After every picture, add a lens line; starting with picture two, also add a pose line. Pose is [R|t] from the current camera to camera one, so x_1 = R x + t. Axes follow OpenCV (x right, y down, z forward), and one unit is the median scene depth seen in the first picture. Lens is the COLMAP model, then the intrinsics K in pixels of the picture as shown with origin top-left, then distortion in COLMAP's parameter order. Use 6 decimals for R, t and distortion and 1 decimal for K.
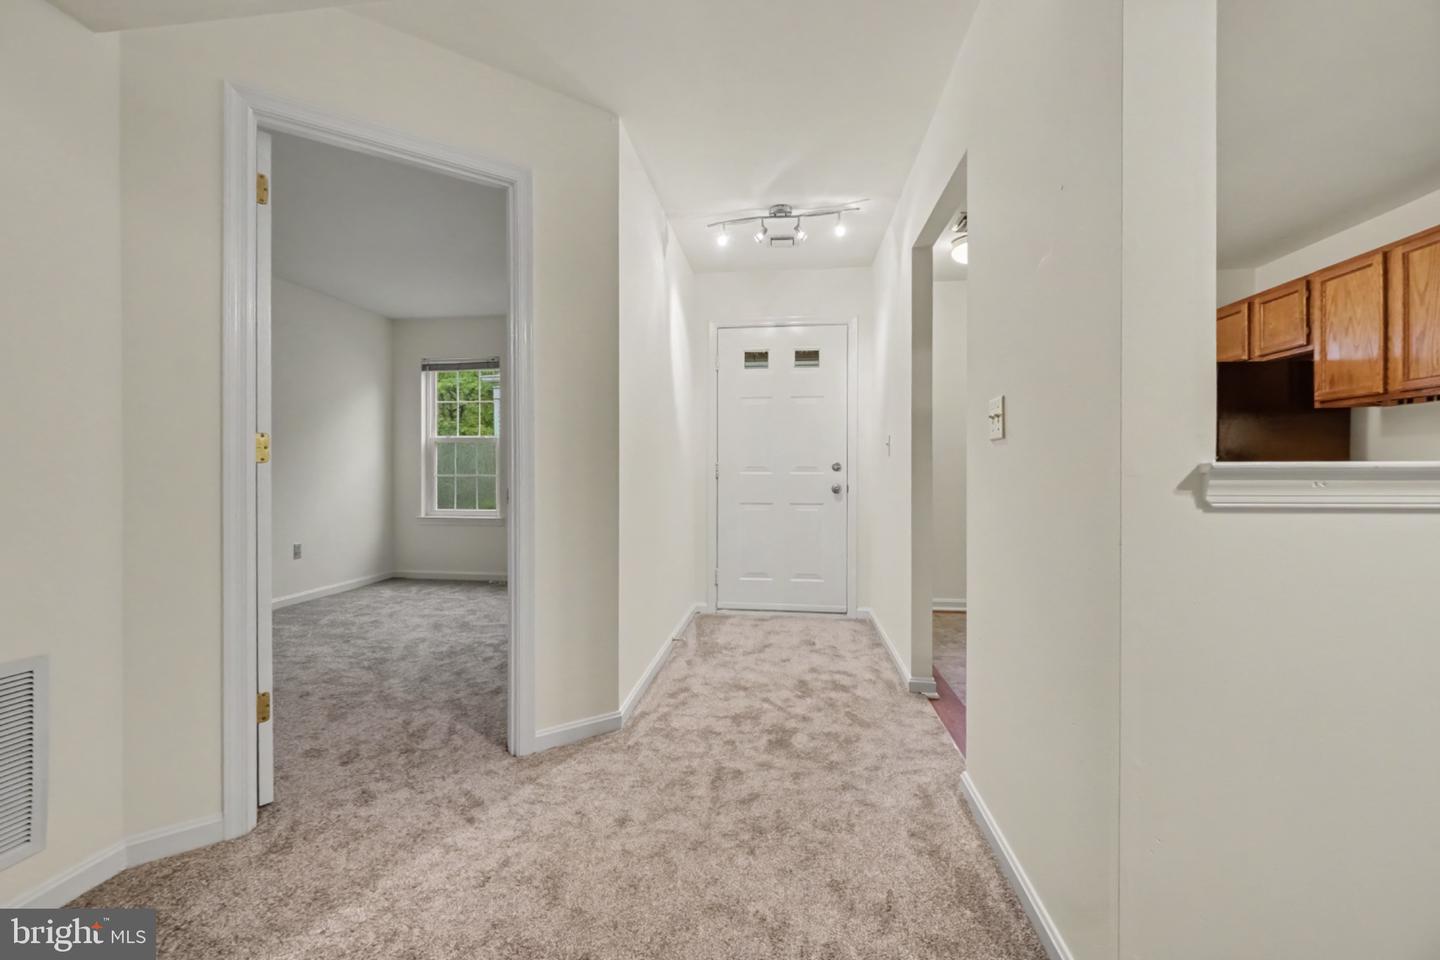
lens RADIAL K [[621.9, 0, 720.7], [0, 621.9, 466.4], [0, 0, 1]] dist [0.001989, -0.000178]
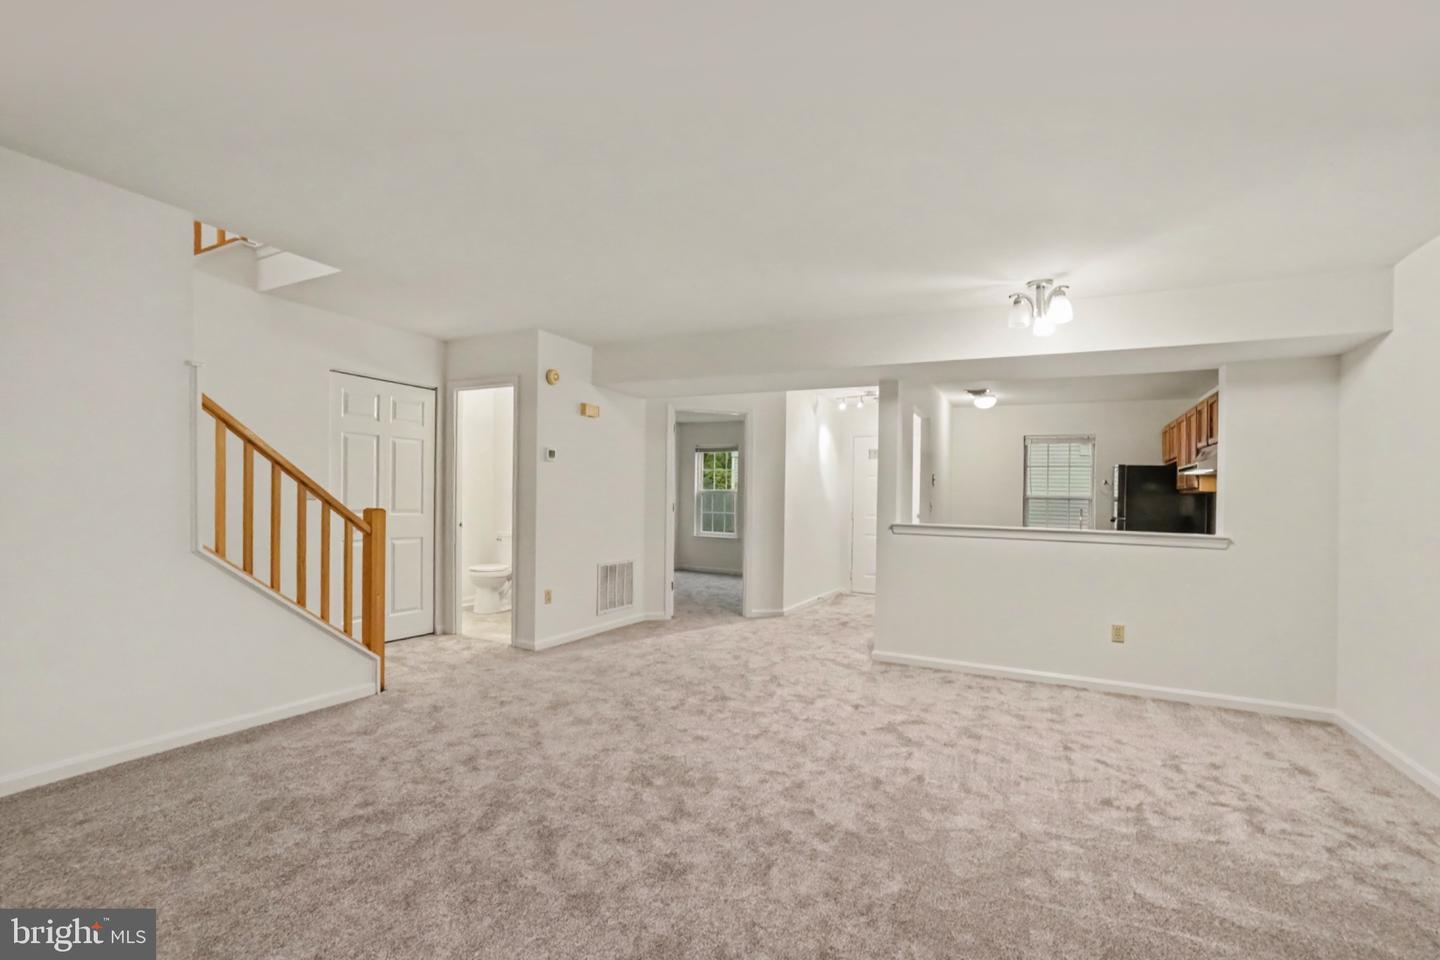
lens RADIAL K [[621.9, 0, 718.6], [0, 621.9, 493.0], [0, 0, 1]] dist [0.001989, -0.000178]
pose [[0.936283, 0.010518, -0.351090, 0.199607], [-0.010778, 0.999941, 0.001216, -0.042094], [0.351082, 0.002645, 0.936341, -0.623995]]
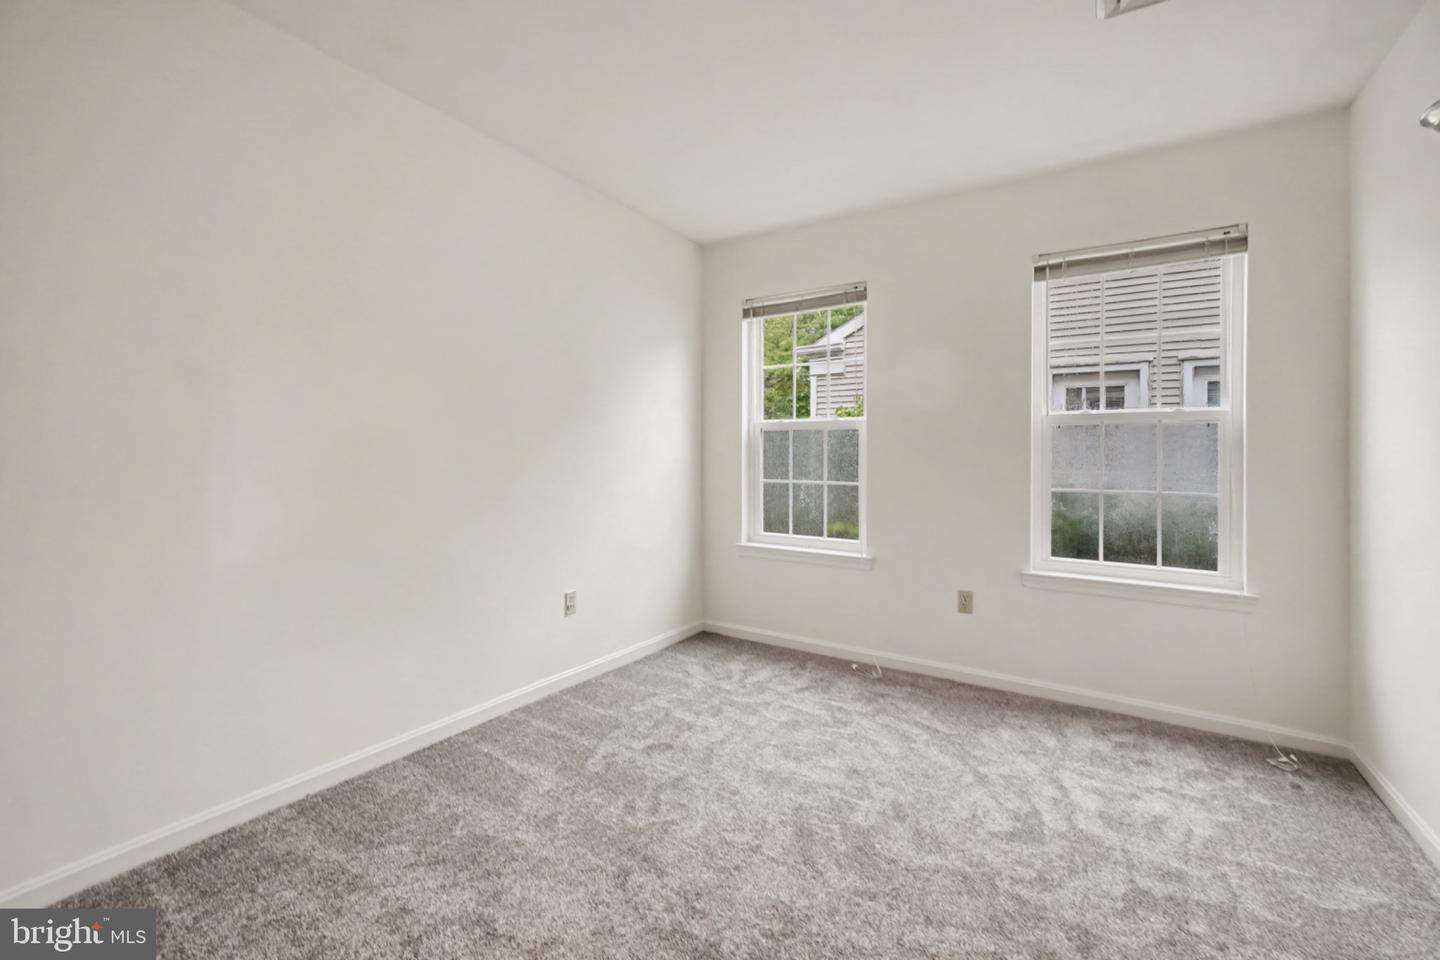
lens RADIAL K [[621.9, 0, 718.4], [0, 621.9, 475.3], [0, 0, 1]] dist [0.001989, -0.000178]
pose [[0.904998, 0.016815, -0.425083, -0.227194], [-0.005991, 0.999623, 0.026786, -0.007672], [0.425373, -0.021695, 0.904758, 0.402913]]
